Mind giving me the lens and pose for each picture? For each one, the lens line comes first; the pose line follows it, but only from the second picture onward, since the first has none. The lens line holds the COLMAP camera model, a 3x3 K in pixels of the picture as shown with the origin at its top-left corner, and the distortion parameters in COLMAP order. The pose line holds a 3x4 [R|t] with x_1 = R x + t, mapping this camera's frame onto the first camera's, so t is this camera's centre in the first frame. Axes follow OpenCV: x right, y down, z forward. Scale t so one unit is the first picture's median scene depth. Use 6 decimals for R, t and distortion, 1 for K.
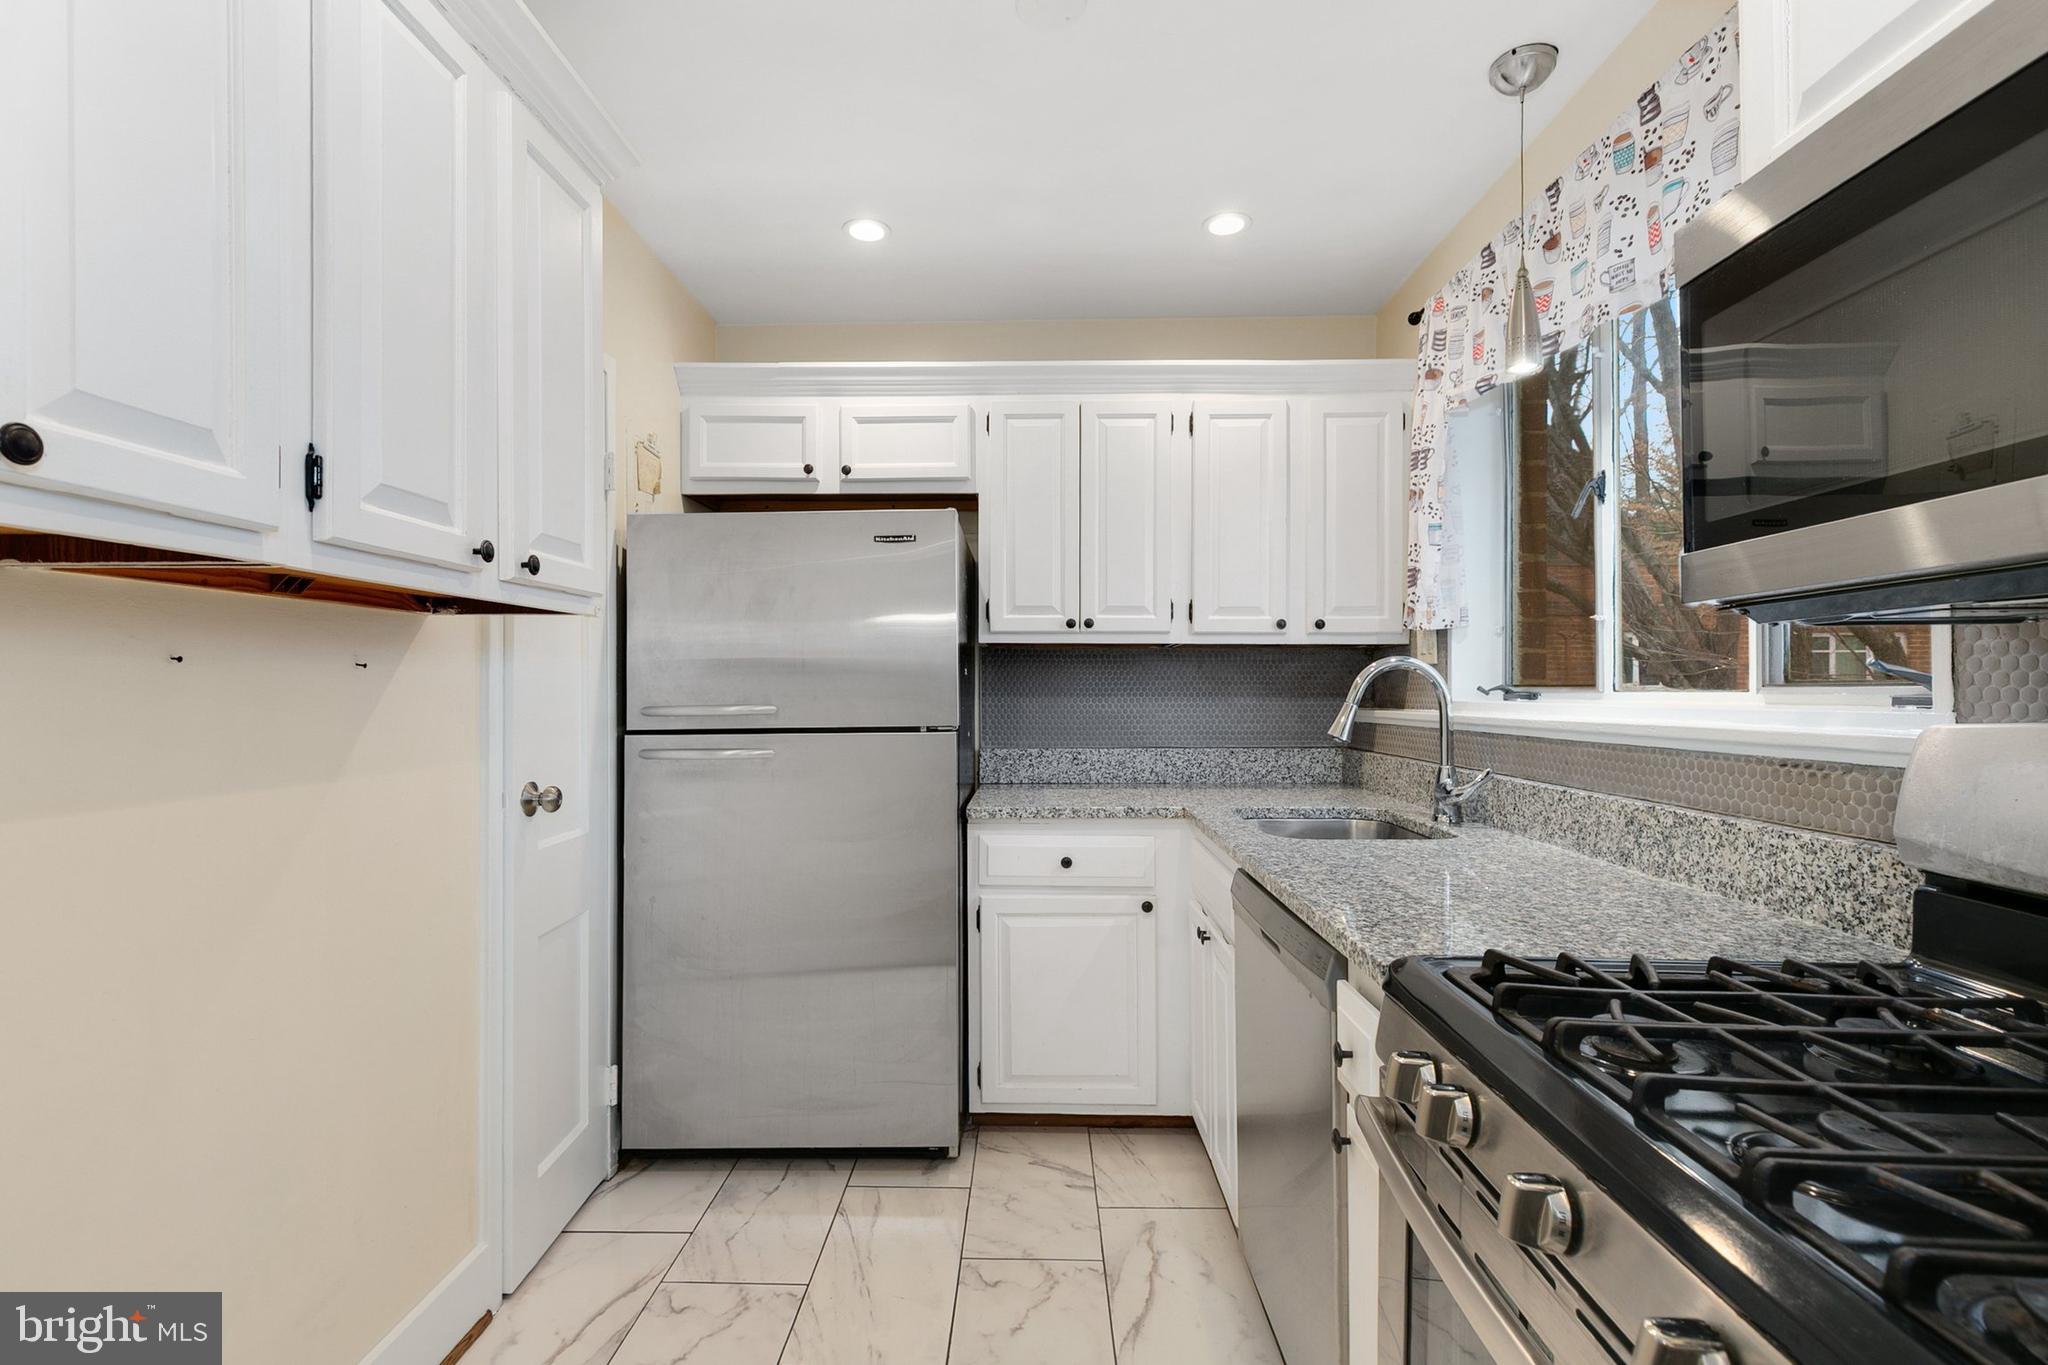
lens RADIAL K [[931.4, 0, 1010.0], [0, 931.4, 686.6], [0, 0, 1]] dist [0.010539, -0.002382]
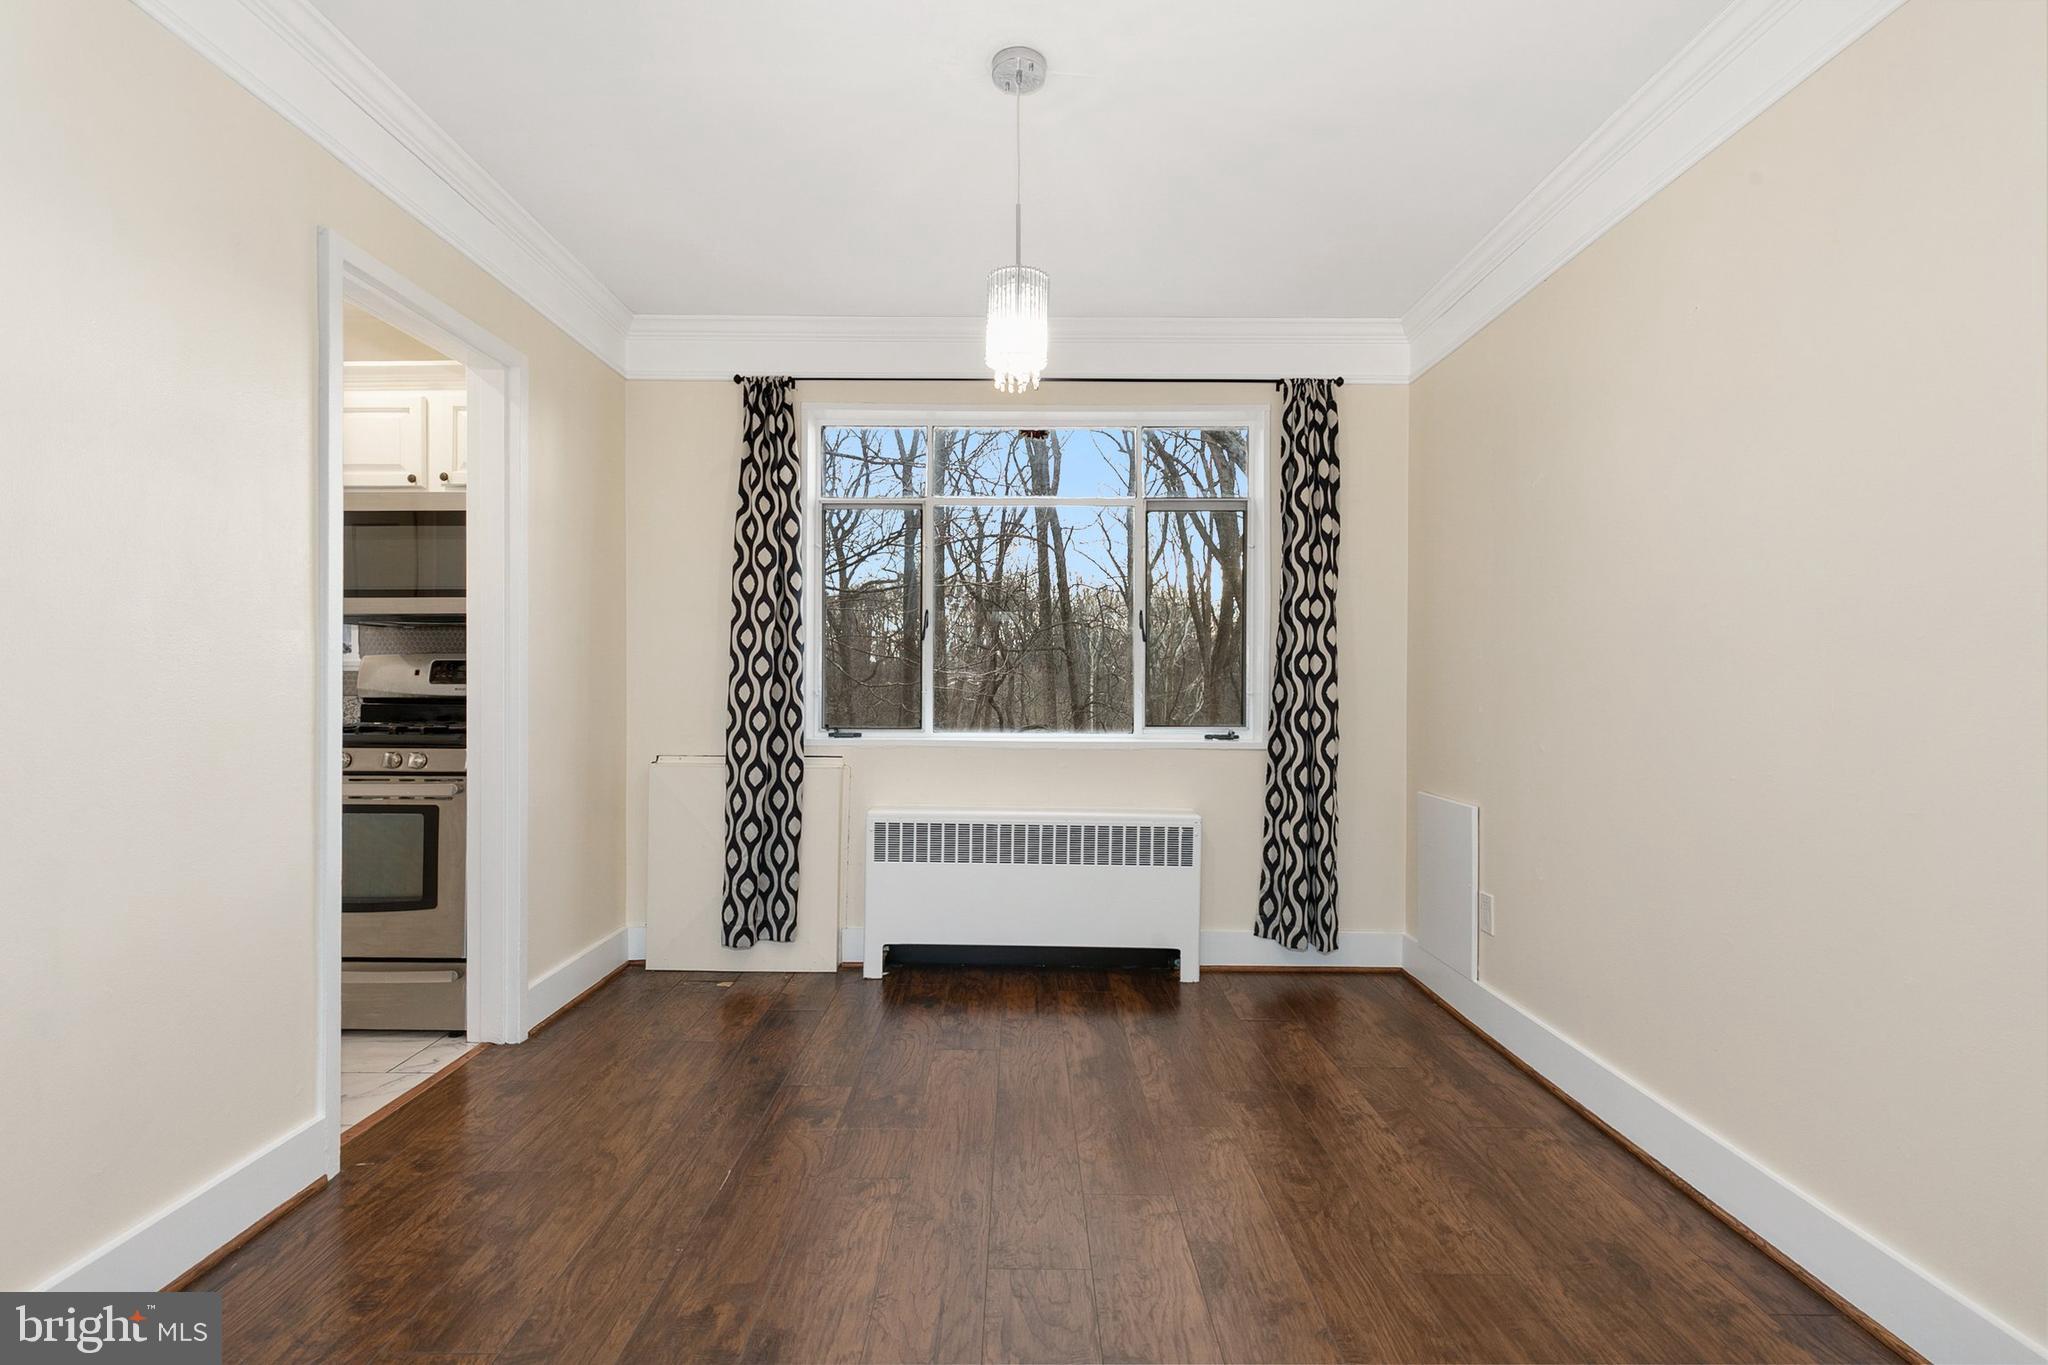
lens RADIAL K [[931.4, 0, 1017.0], [0, 931.4, 691.6], [0, 0, 1]] dist [0.010539, -0.002382]
pose [[-0.028729, -0.002432, 0.999584, -1.073478], [-0.007362, 0.999970, 0.002222, 0.063386], [-0.999560, -0.007295, -0.028746, -0.547553]]
